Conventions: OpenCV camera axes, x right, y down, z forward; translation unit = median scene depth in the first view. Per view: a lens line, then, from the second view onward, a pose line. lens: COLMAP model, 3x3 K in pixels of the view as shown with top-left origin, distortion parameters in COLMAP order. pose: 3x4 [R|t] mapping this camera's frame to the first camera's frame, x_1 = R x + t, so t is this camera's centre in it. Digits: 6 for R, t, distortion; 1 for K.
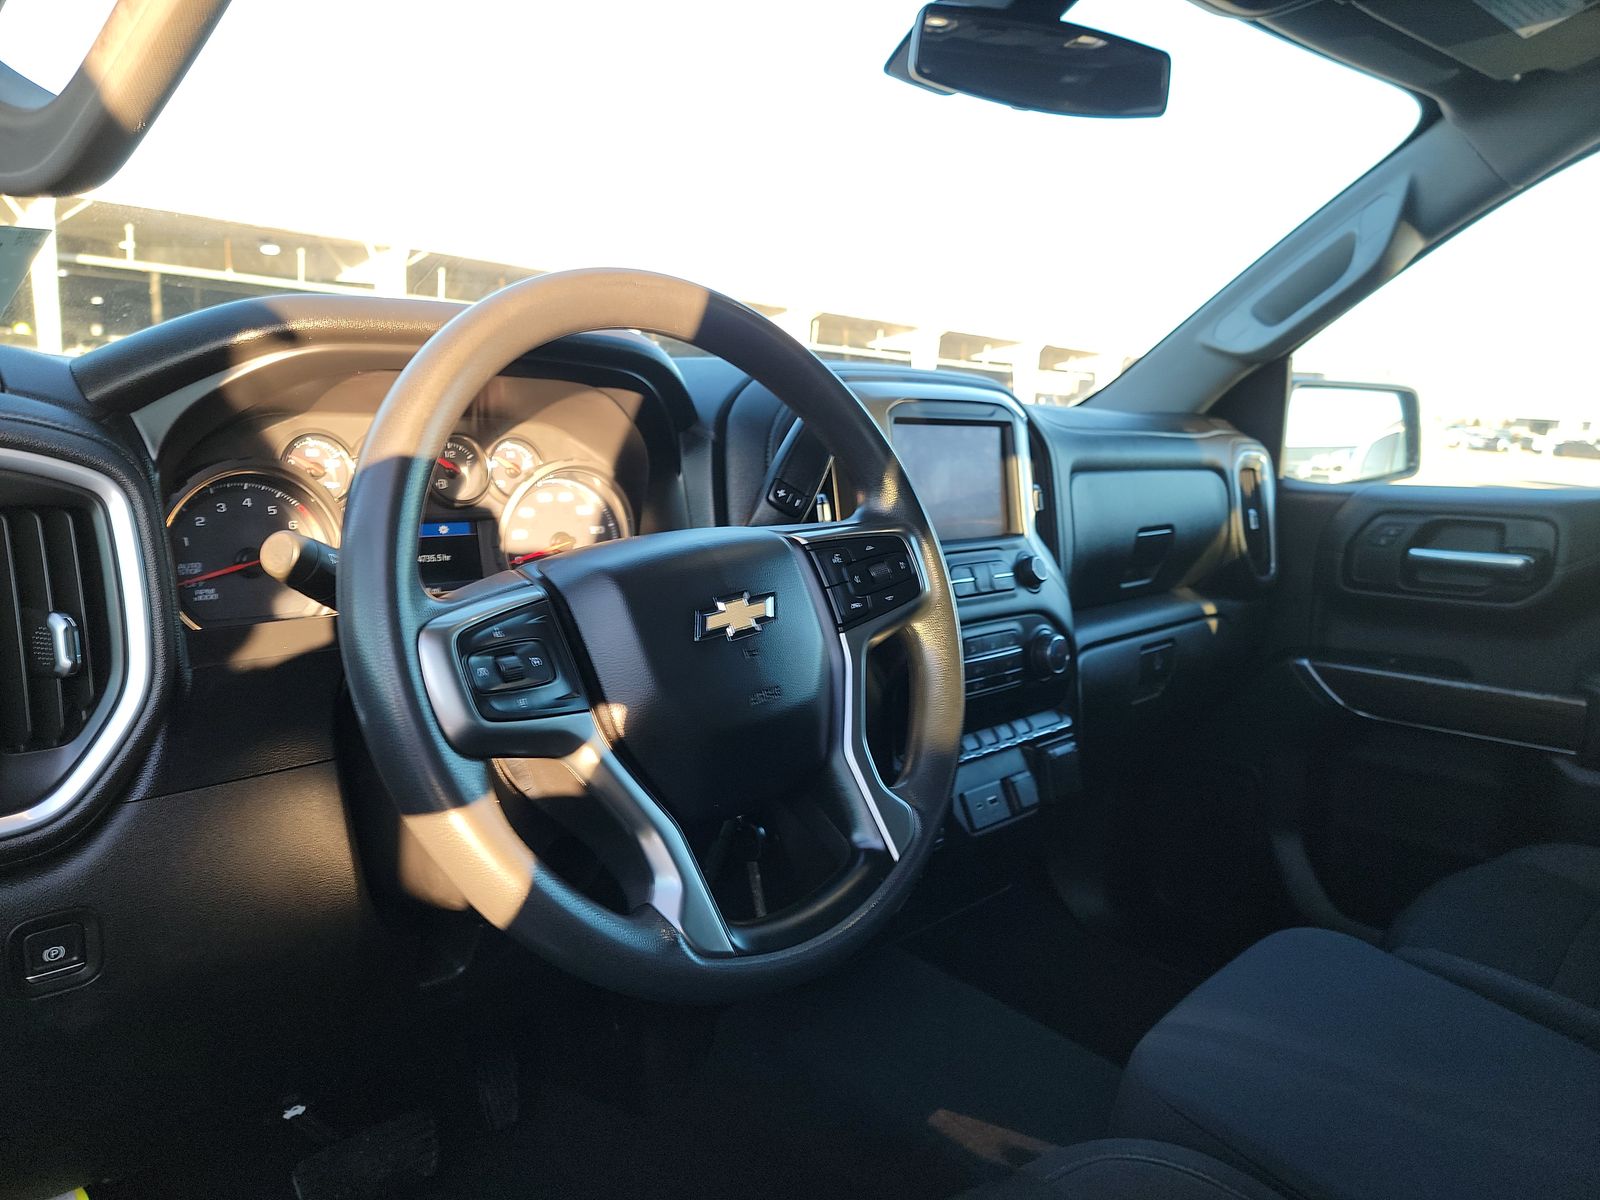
lens RADIAL K [[1130.4, 0, 800.0], [0, 1130.4, 600.0], [0, 0, 1]] dist [0.084143, -0.075832]
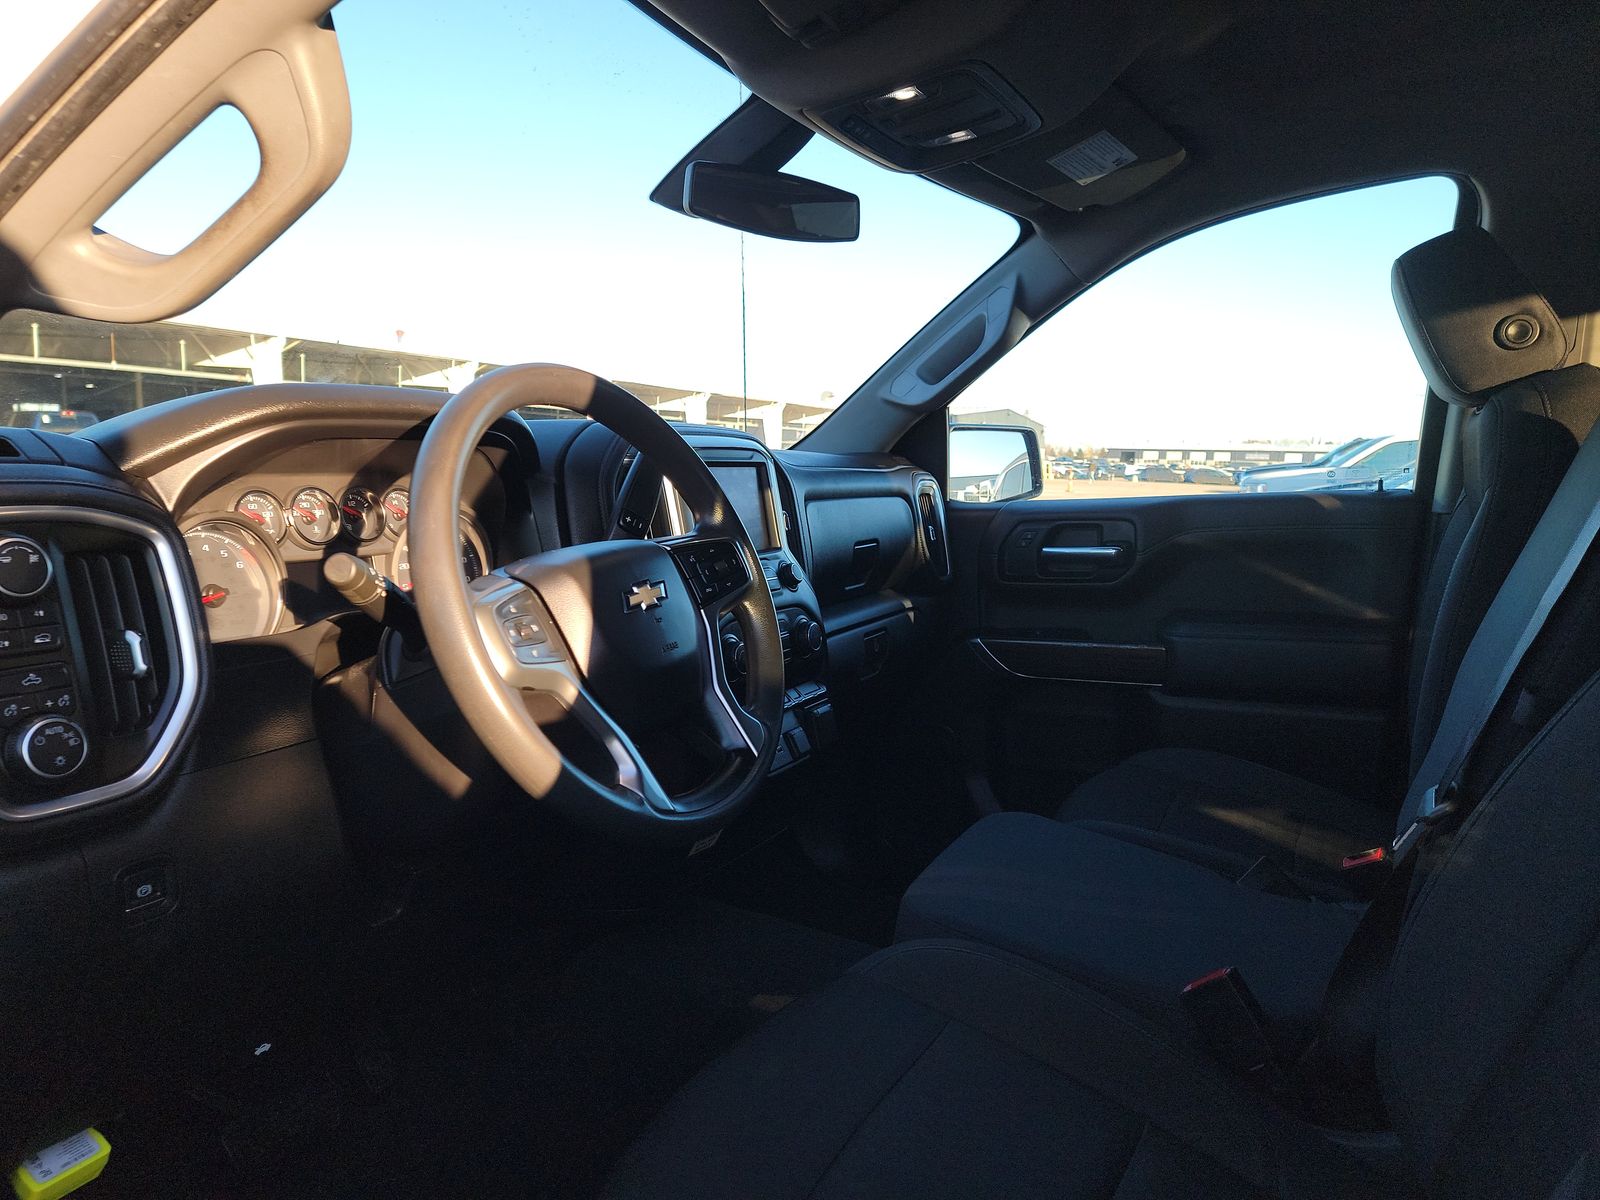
lens RADIAL K [[1130.4, 0, 800.0], [0, 1130.4, 600.0], [0, 0, 1]] dist [0.084143, -0.075832]
pose [[0.958542, -0.073202, 0.275388, -0.145033], [0.084857, 0.995922, -0.030633, 0.043795], [-0.272022, 0.052731, 0.960845, -0.254084]]
